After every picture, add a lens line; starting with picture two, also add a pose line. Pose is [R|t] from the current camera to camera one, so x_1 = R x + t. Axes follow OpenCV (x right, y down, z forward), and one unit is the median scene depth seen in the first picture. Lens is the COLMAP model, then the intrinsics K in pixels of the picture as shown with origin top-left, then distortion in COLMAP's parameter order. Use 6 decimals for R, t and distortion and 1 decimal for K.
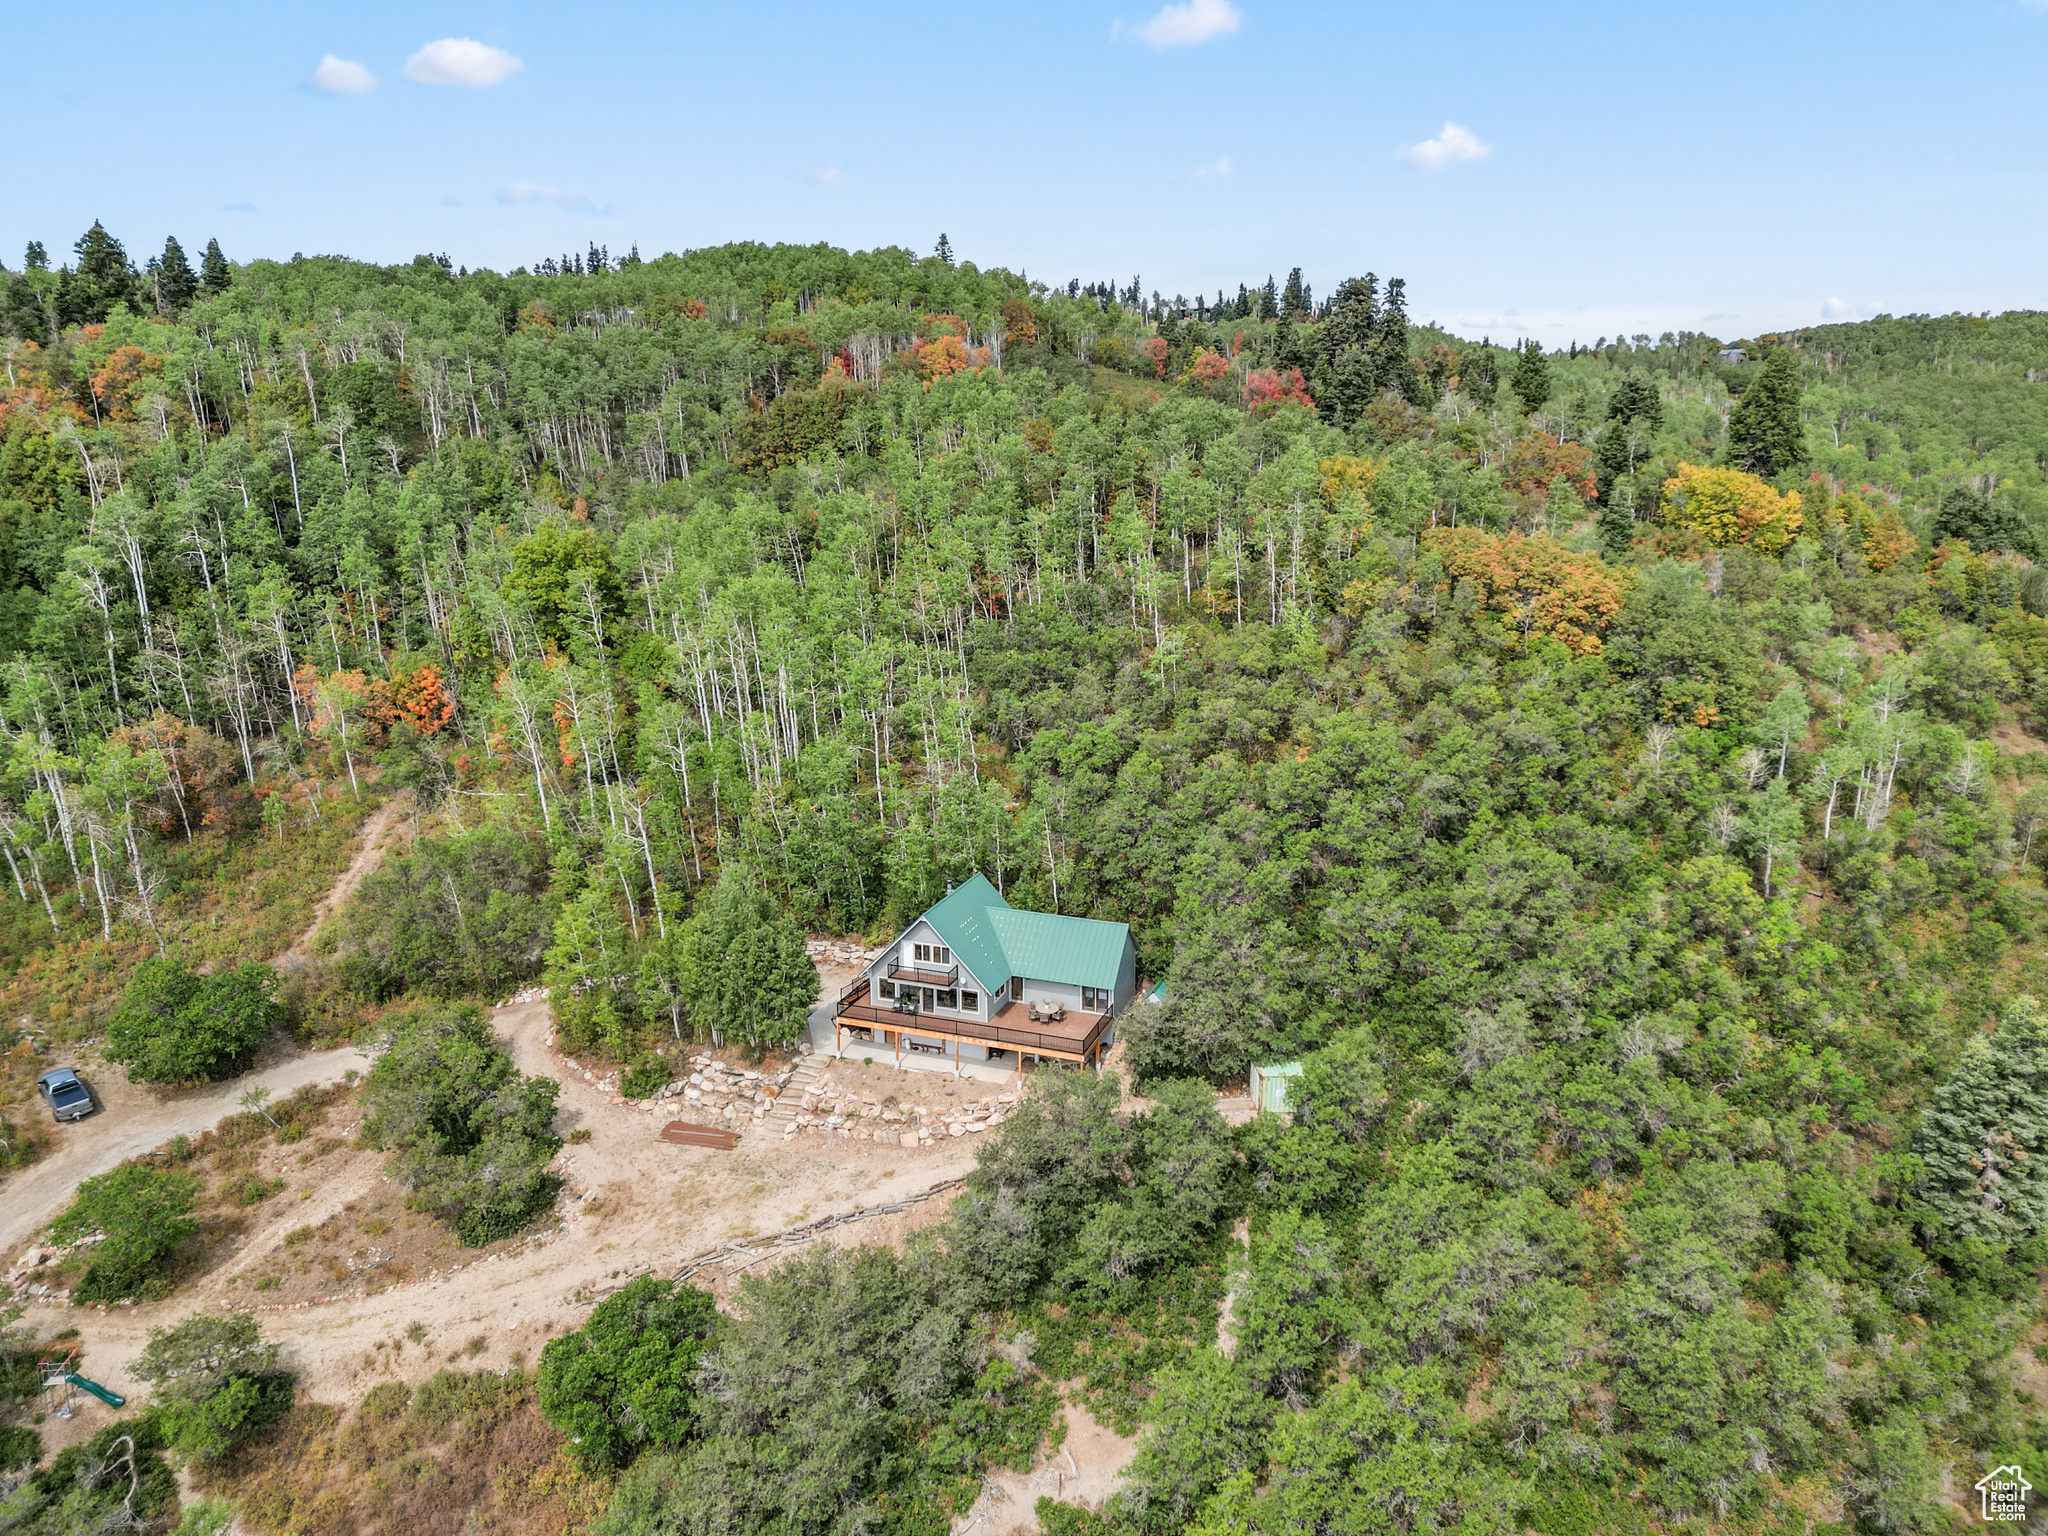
lens RADIAL K [[1443.2, 0, 1024.0], [0, 1443.2, 768.0], [0, 0, 1]] dist [0.047481, -0.036104]
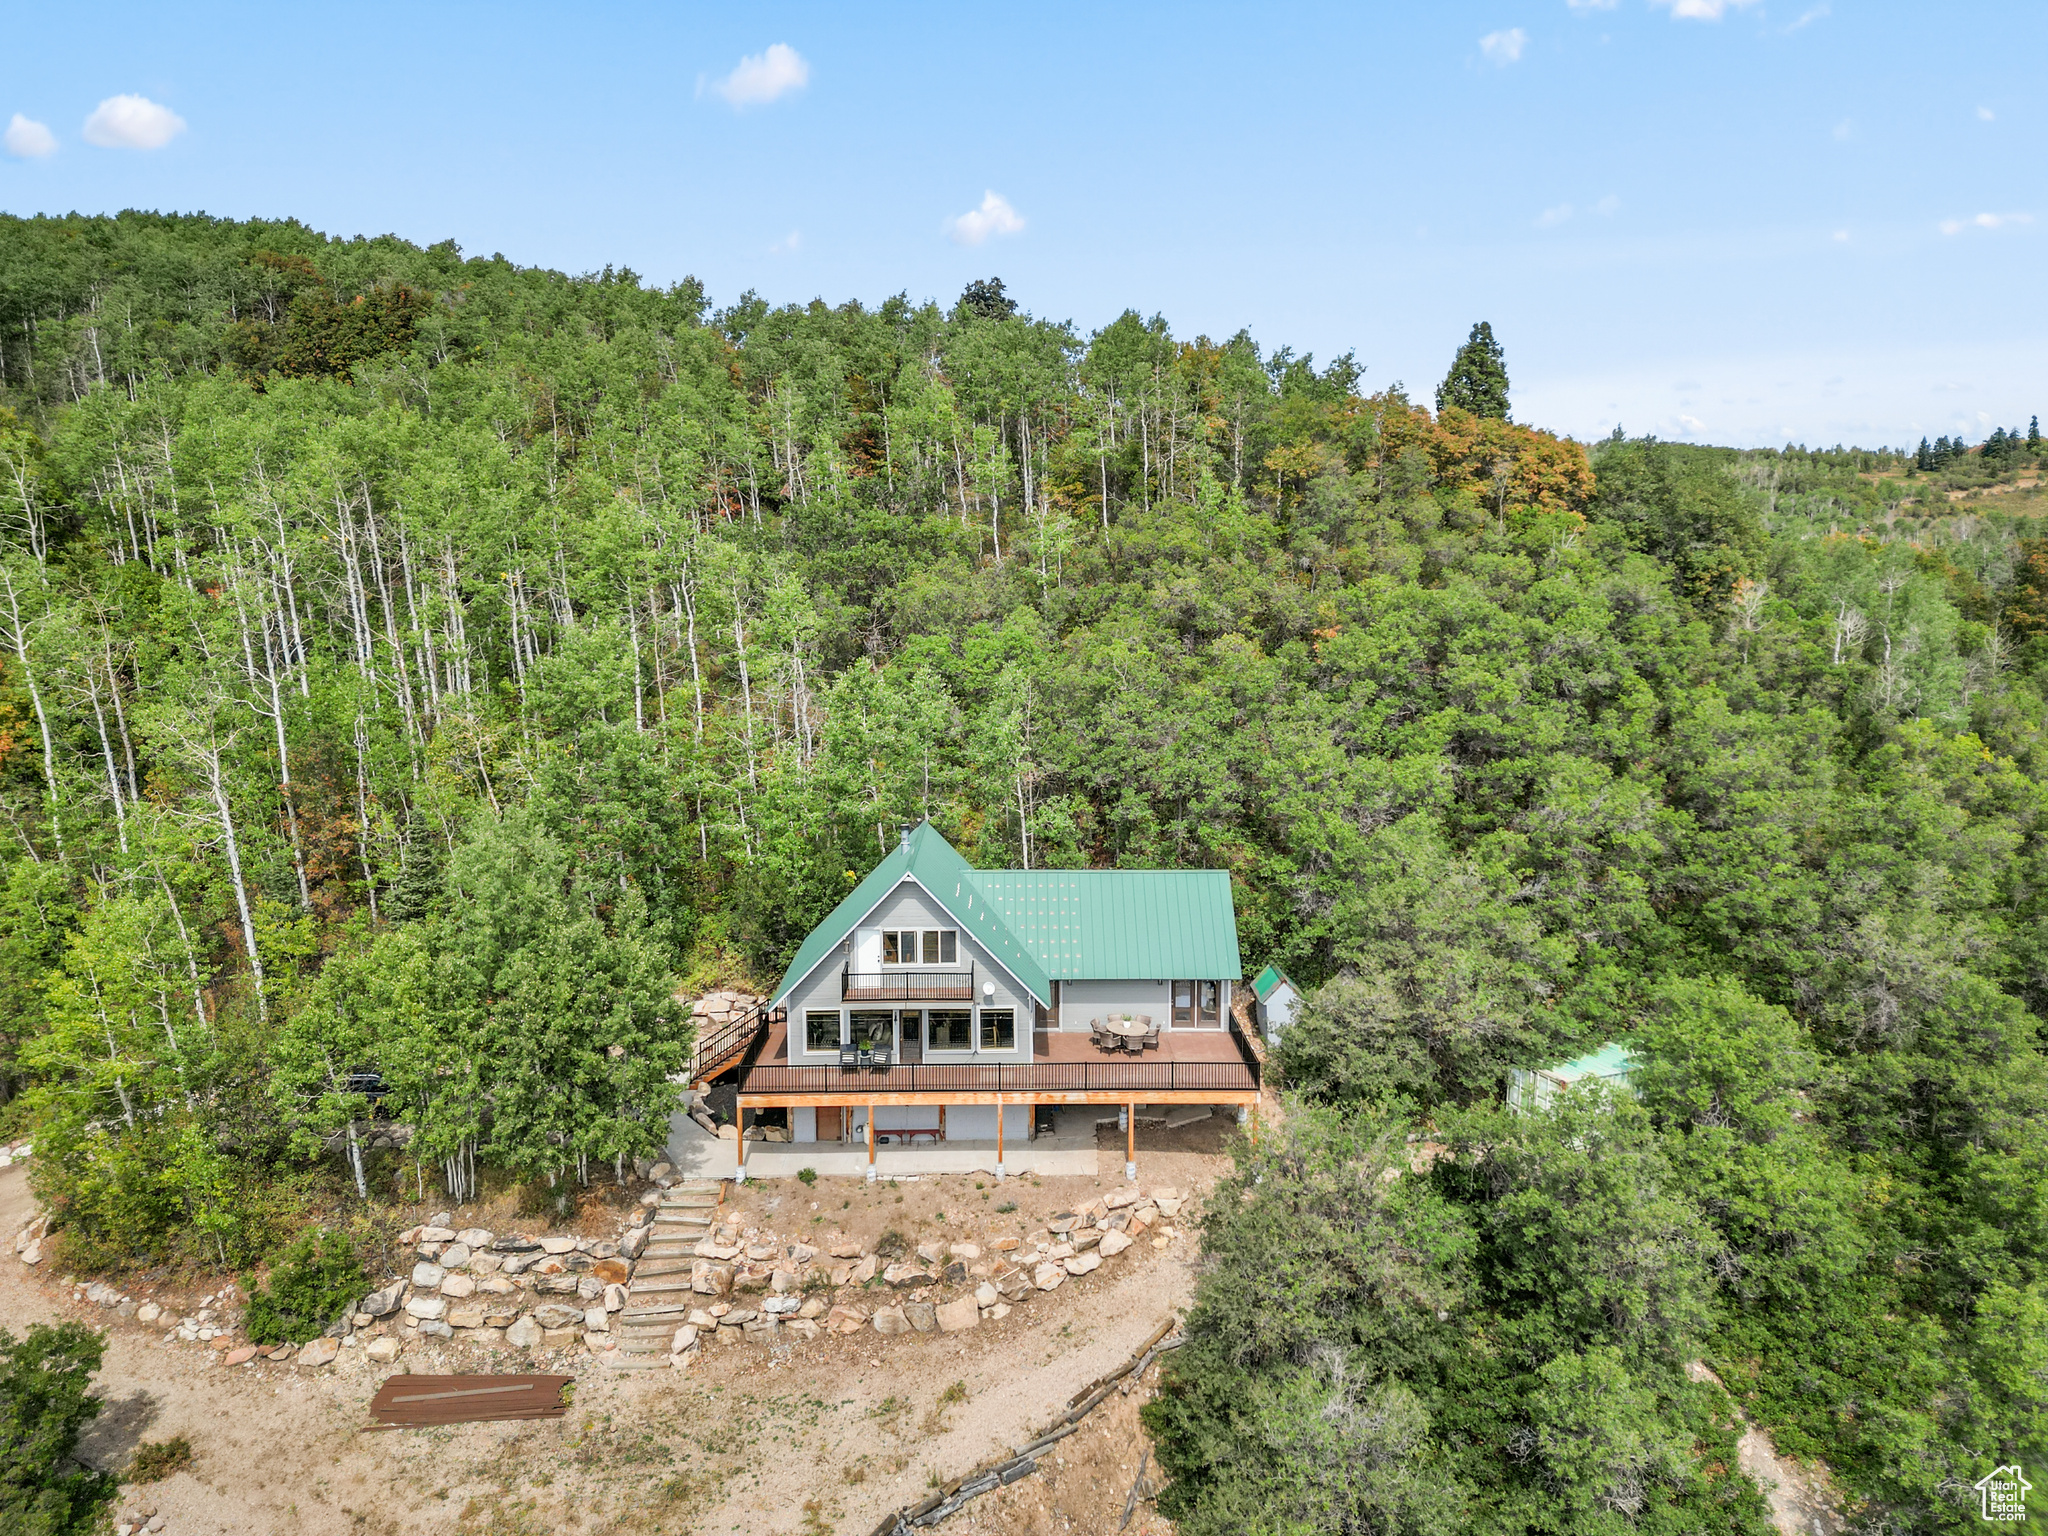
lens RADIAL K [[1443.2, 0, 1024.0], [0, 1443.2, 768.0], [0, 0, 1]] dist [0.047481, -0.036104]
pose [[0.929589, -0.044399, 0.365913, -0.216057], [0.083551, 0.992261, -0.091859, 0.114995], [-0.359002, 0.115963, 0.926105, 0.491945]]
